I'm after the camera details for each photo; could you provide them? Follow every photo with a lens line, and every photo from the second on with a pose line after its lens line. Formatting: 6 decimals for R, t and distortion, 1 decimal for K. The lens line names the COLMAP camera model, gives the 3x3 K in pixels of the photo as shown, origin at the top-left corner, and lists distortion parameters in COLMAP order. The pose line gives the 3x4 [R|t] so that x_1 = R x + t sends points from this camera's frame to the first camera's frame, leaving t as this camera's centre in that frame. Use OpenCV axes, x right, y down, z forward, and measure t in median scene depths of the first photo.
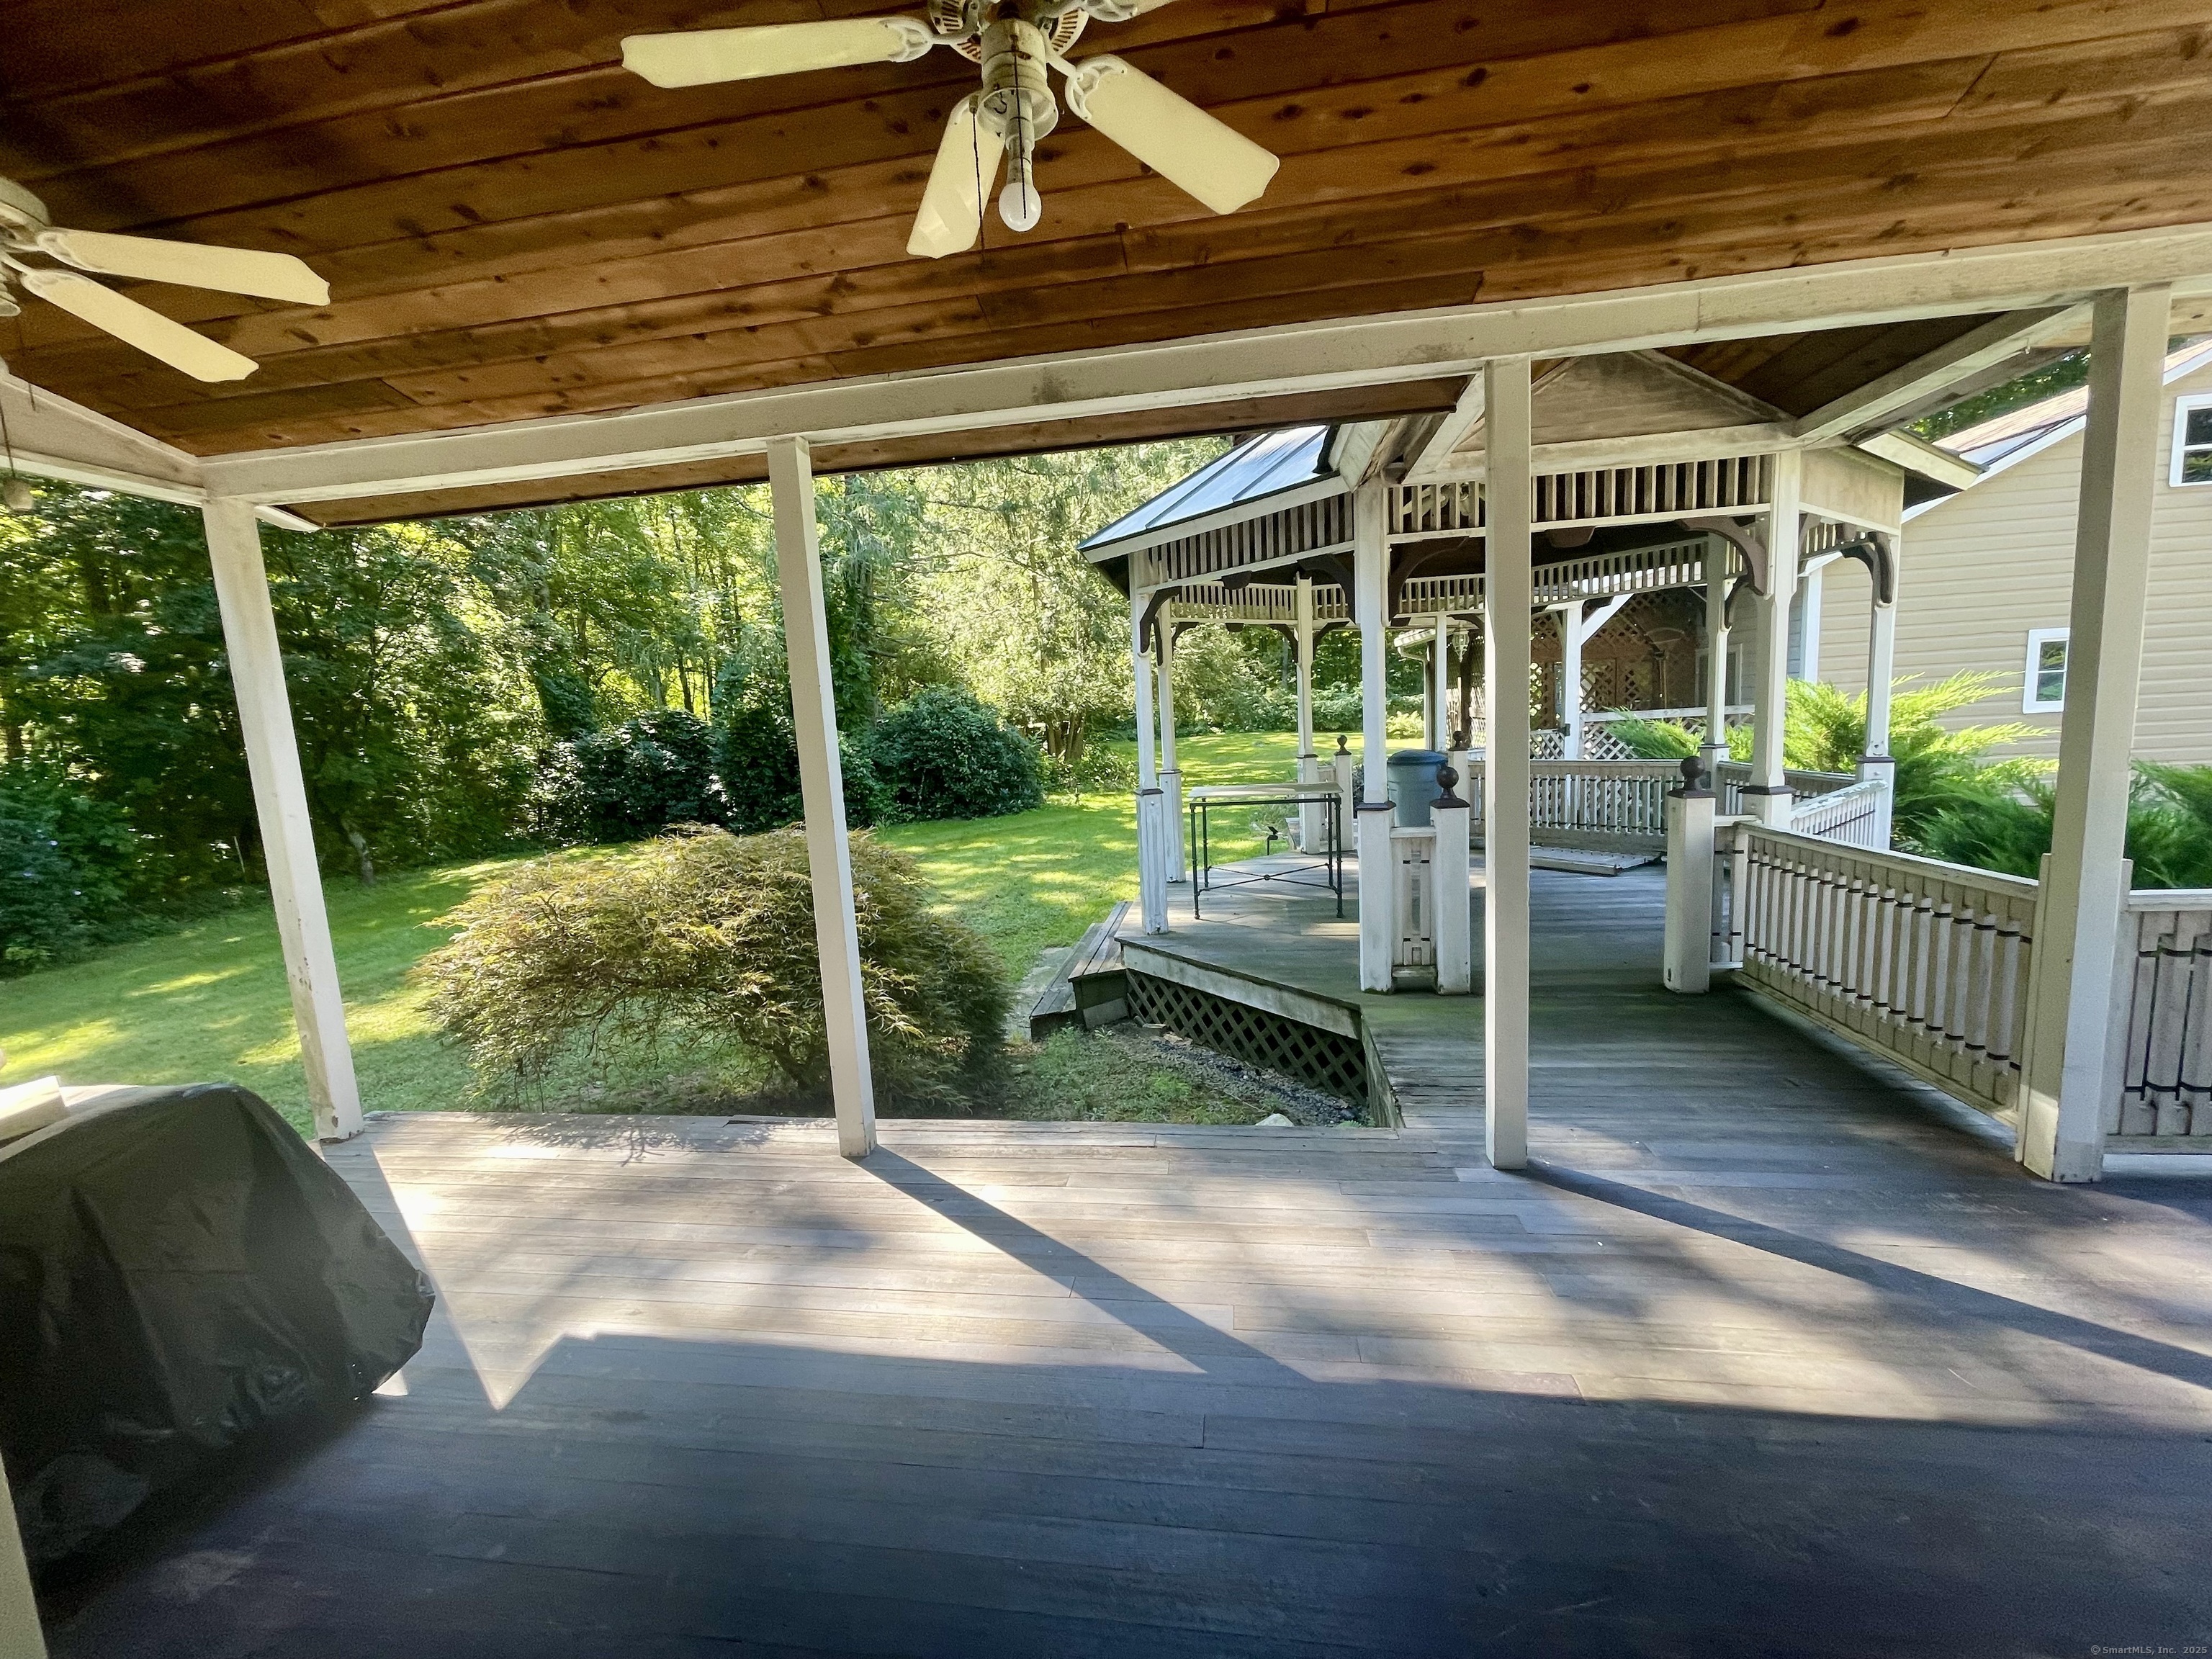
lens RADIAL K [[882.1, 0, 1097.8], [0, 882.1, 827.8], [0, 0, 1]] dist [0.001313, -0.001883]
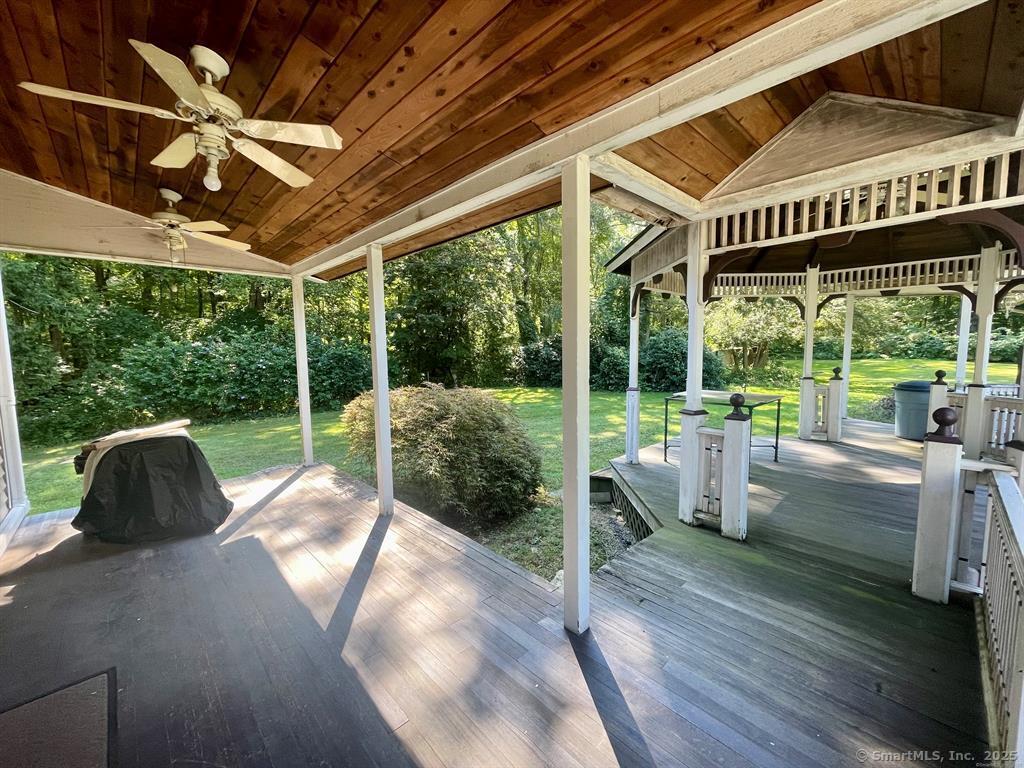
lens RADIAL K [[408.4, 0, 509.0], [0, 408.4, 384.4], [0, 0, 1]] dist [0.001313, -0.001883]
pose [[0.790085, 0.101172, -0.604591, 0.537317], [-0.108645, 0.993783, 0.024320, -0.061478], [0.603293, 0.046471, 0.796165, 0.185758]]
